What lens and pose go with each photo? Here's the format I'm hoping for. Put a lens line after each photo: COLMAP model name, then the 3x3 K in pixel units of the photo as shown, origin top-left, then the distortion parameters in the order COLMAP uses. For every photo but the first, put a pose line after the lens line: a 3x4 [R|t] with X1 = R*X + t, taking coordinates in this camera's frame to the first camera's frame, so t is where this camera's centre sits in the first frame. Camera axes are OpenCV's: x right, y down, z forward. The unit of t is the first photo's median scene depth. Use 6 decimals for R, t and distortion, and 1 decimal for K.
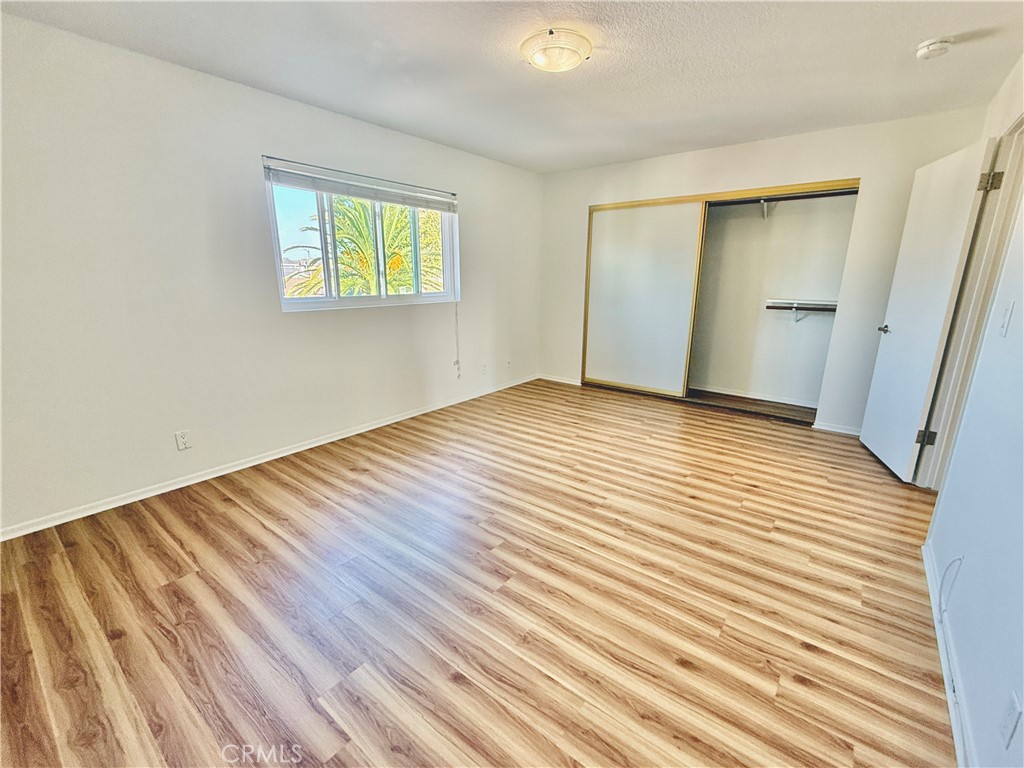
lens RADIAL K [[444.8, 0, 514.4], [0, 444.8, 382.6], [0, 0, 1]] dist [-0.001001, -0.000108]
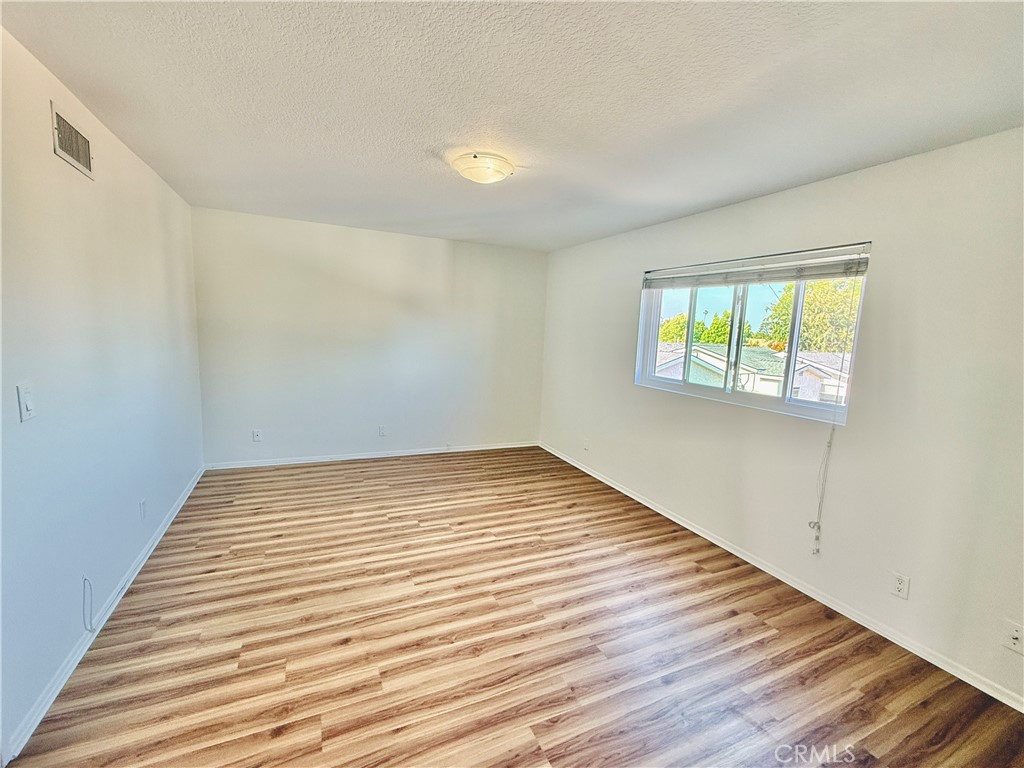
lens RADIAL K [[444.8, 0, 515.1], [0, 444.8, 386.2], [0, 0, 1]] dist [-0.001001, -0.000108]
pose [[-0.453626, 0.090951, -0.886539, 0.956764], [-0.257616, 0.938927, 0.228143, -0.434506], [0.853145, 0.331879, -0.402492, 1.479199]]
